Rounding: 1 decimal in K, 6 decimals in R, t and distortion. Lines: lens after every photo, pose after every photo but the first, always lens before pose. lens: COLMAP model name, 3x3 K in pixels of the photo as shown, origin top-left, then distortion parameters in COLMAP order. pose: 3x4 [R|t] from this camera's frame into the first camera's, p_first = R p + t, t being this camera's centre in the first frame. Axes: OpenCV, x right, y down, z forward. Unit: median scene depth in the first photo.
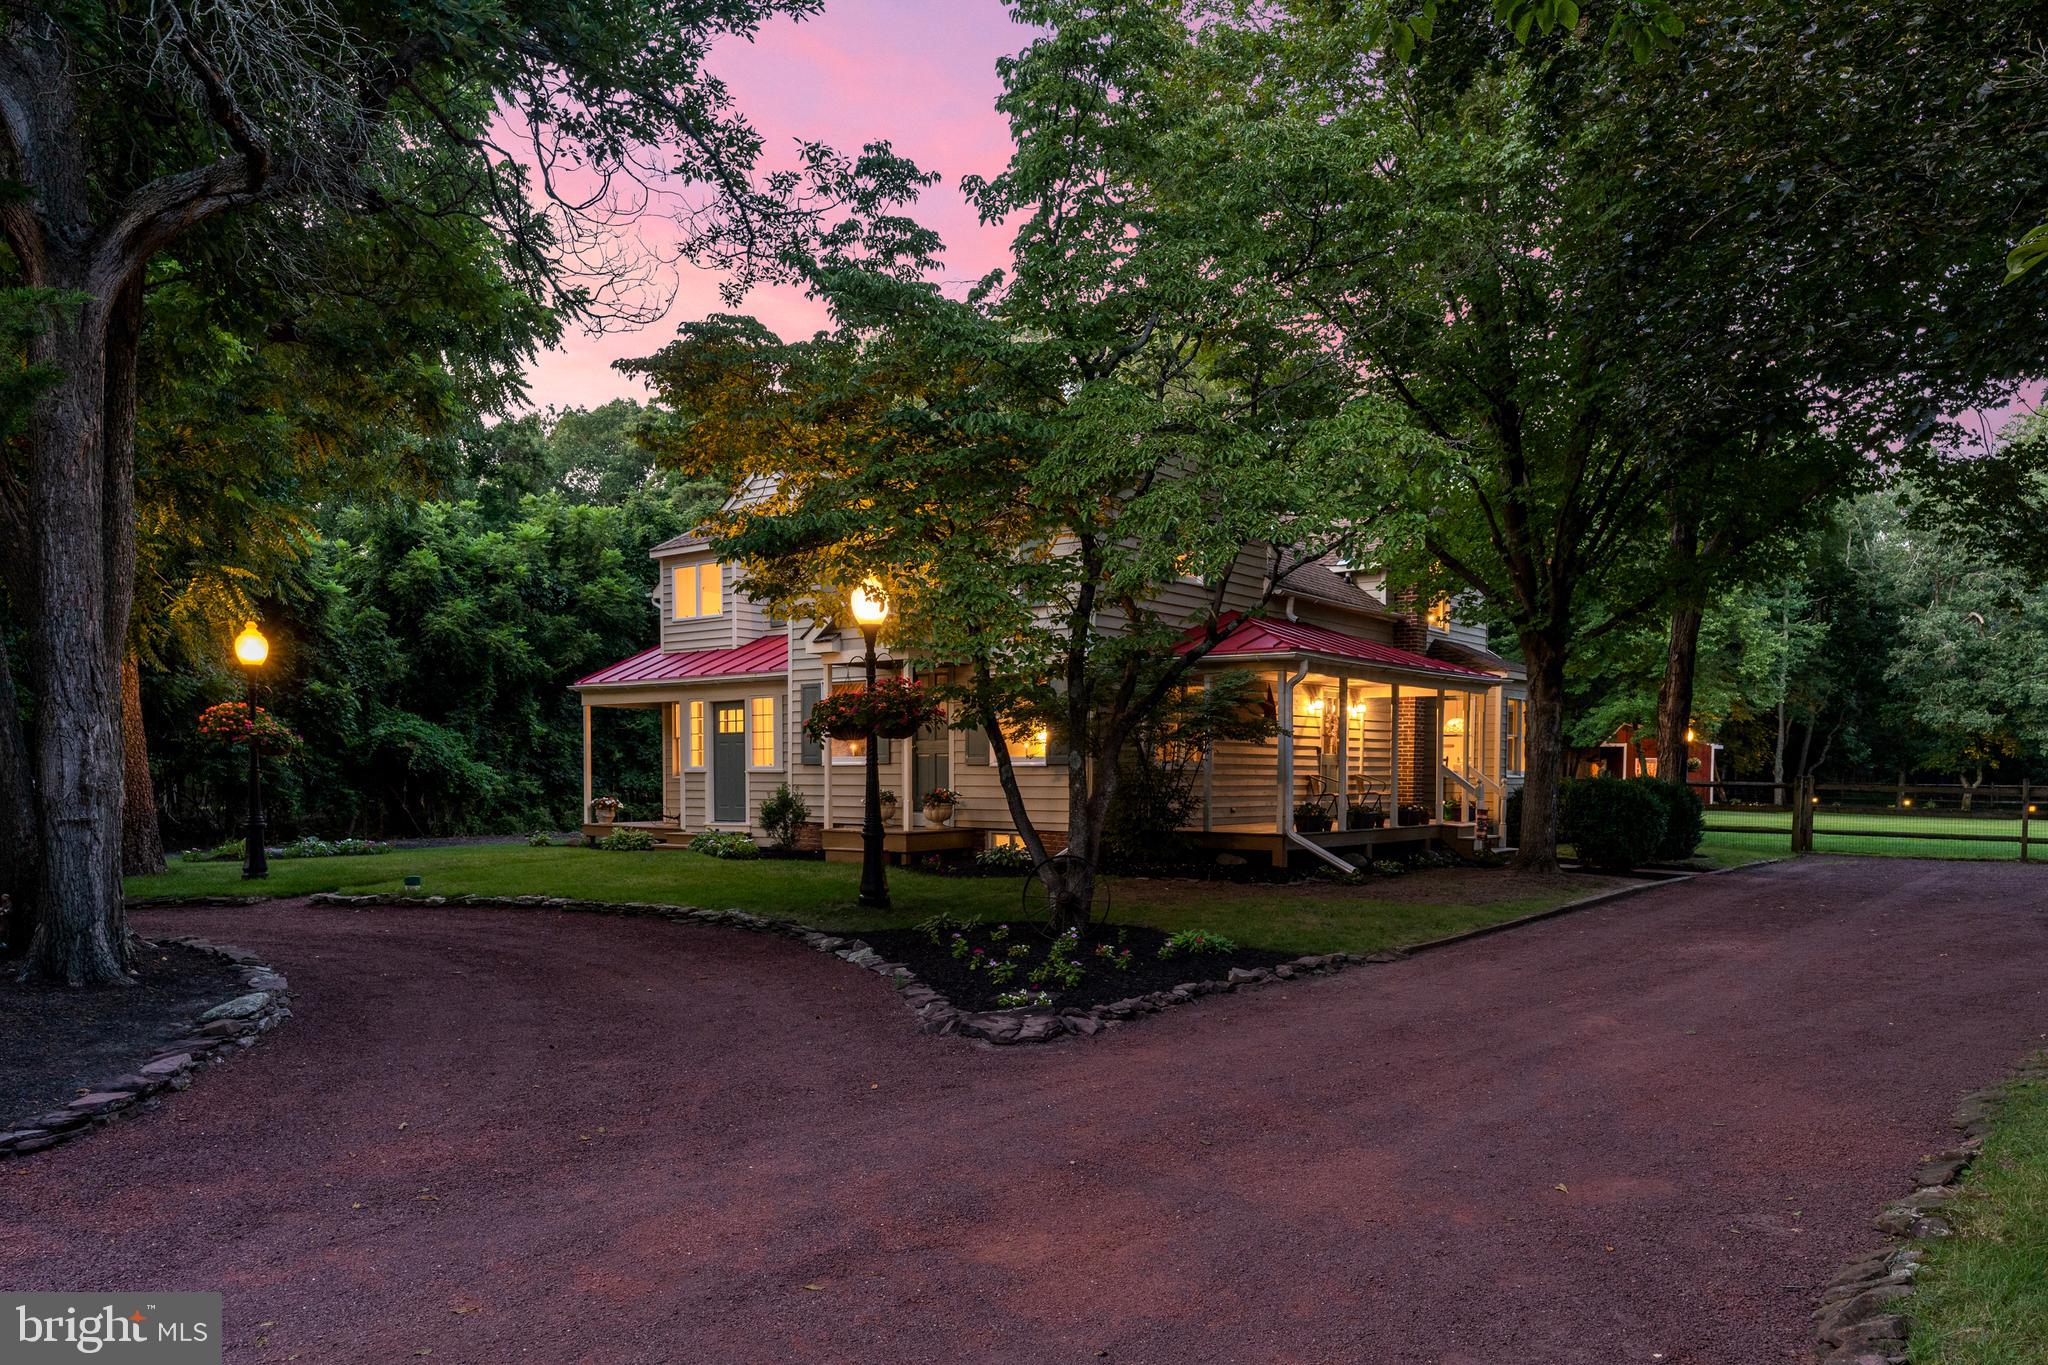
lens RADIAL K [[1400.4, 0, 1032.6], [0, 1400.4, 833.3], [0, 0, 1]] dist [0.005101, 0.001385]
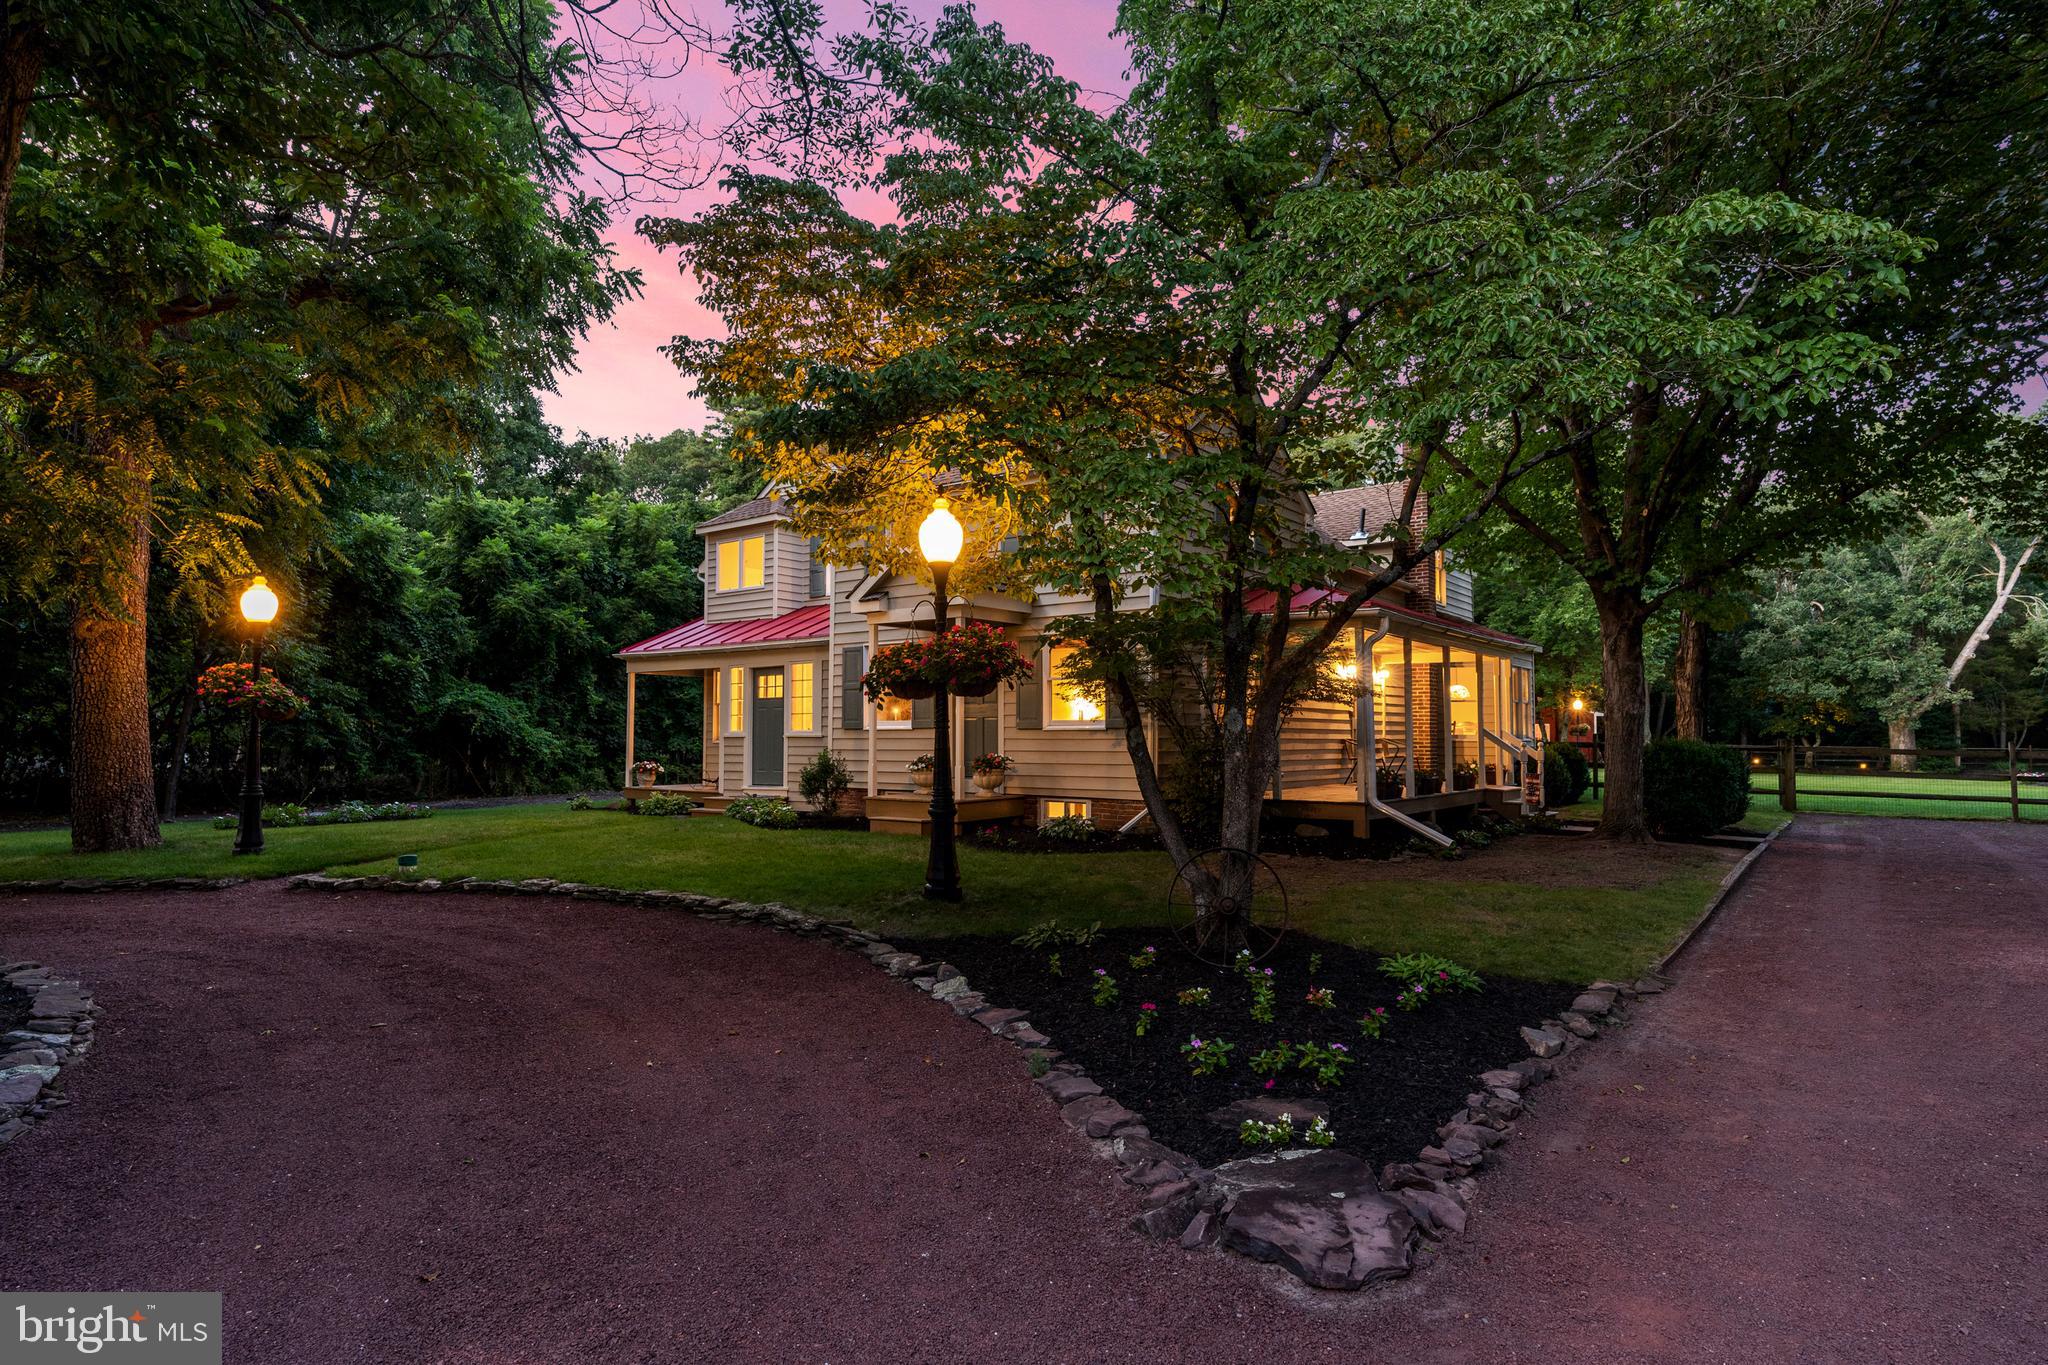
lens RADIAL K [[1103.5, 0, 1024.0], [0, 1103.5, 682.5], [0, 0, 1]] dist [0.000681, 0.000381]
pose [[0.999842, -0.000575, 0.017783, -0.045807], [0.002212, 0.995738, -0.092199, -0.008799], [-0.017654, 0.092224, 0.995582, 0.200015]]
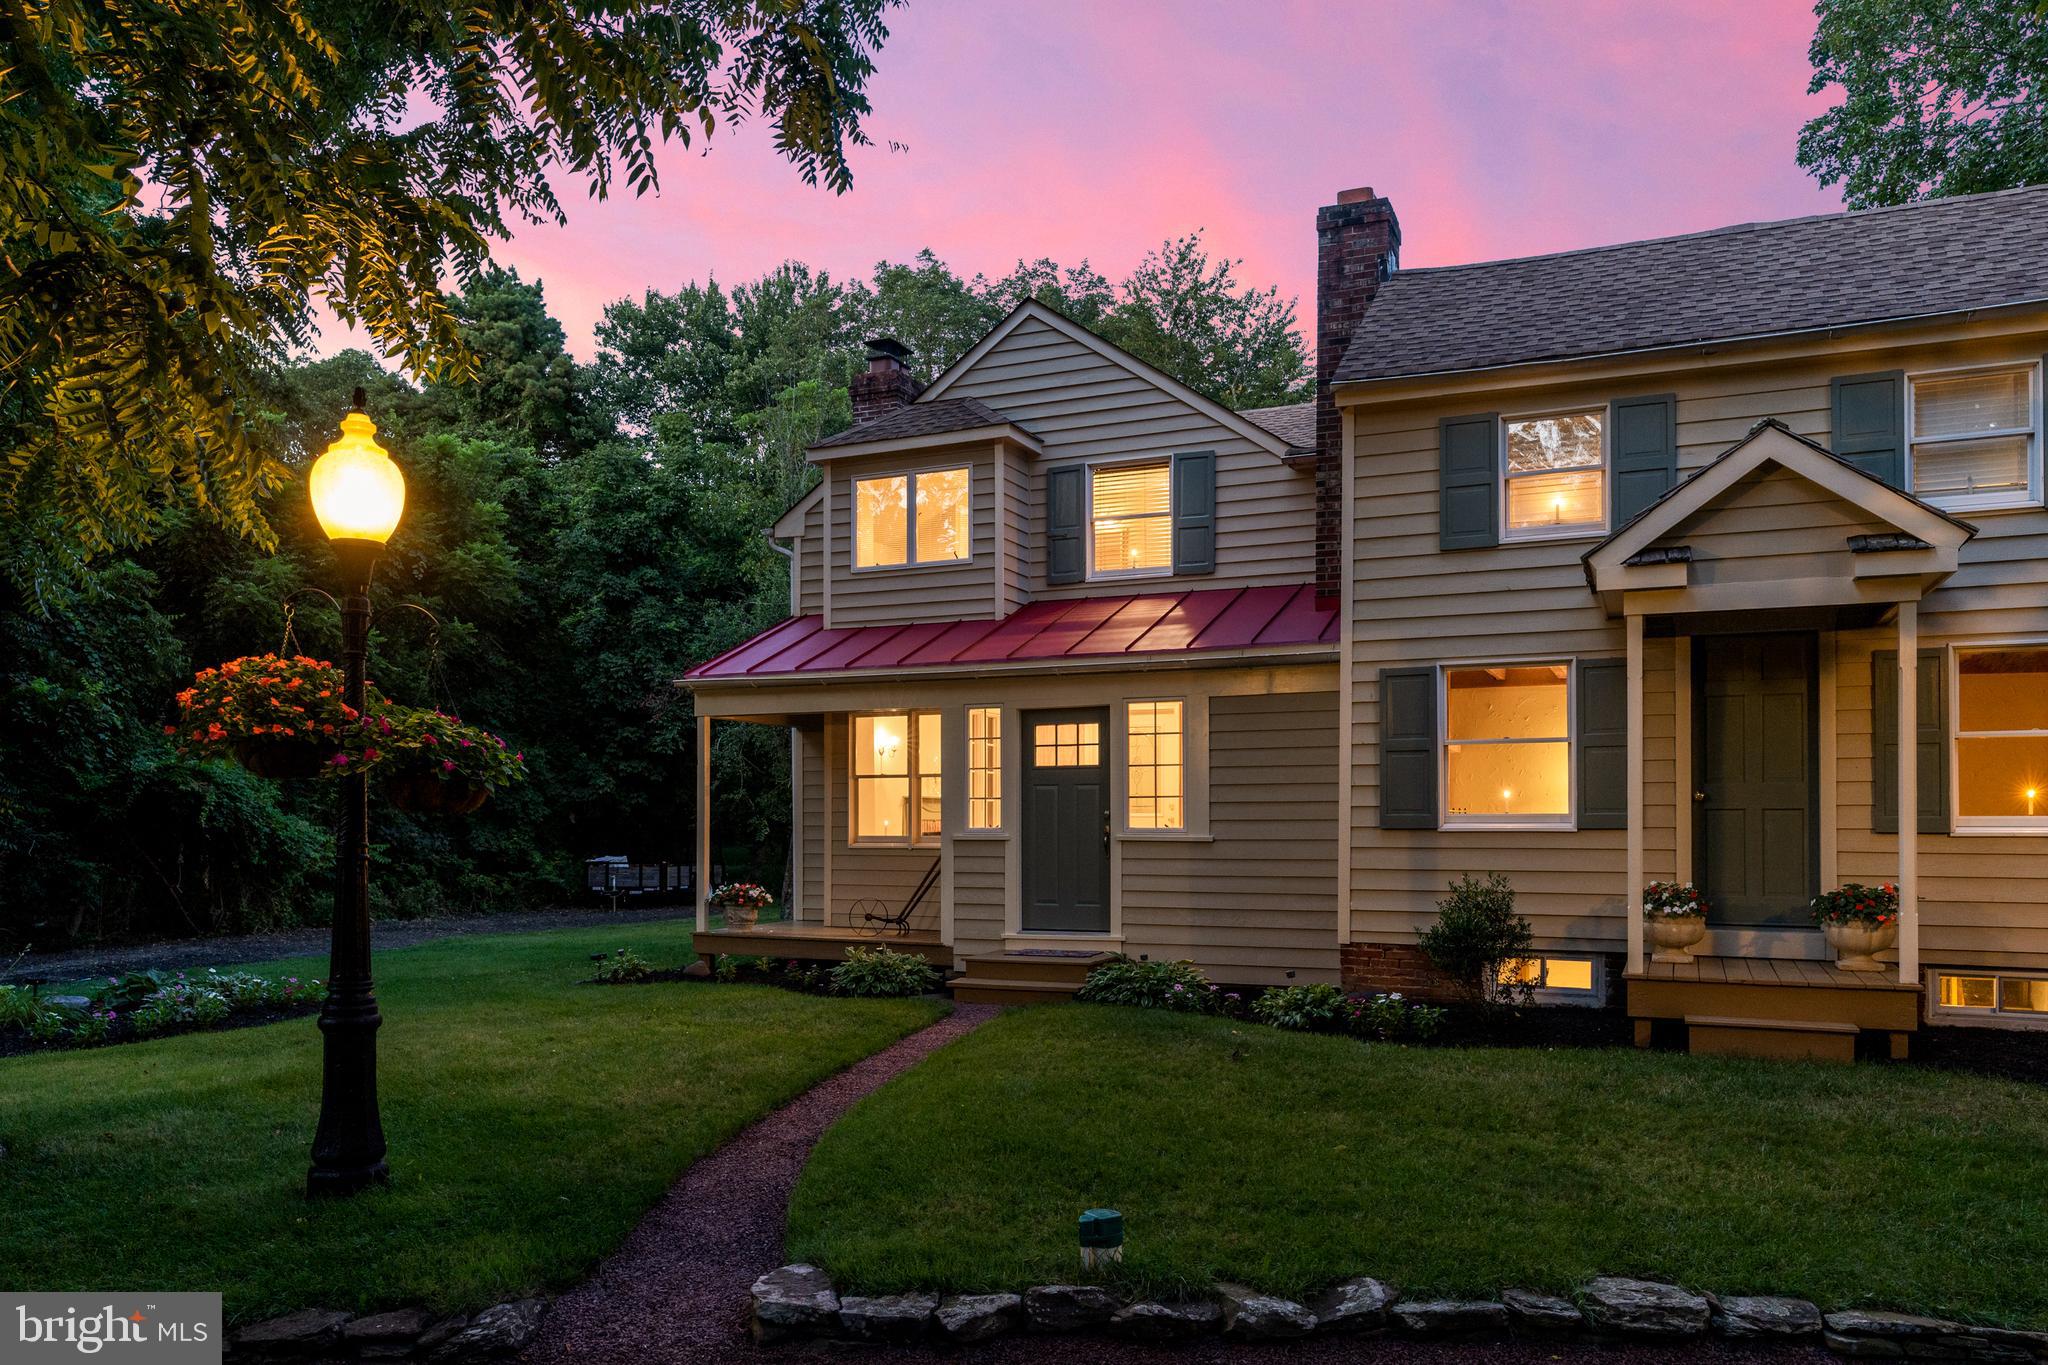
lens RADIAL K [[1413.7, 0, 1026.5], [0, 1413.7, 806.0], [0, 0, 1]] dist [0.002352, 0.000075]
pose [[0.970923, 0.001908, 0.239383, -0.365835], [0.010850, 0.998590, -0.051966, -0.028922], [-0.239144, 0.053052, 0.969534, 0.483465]]
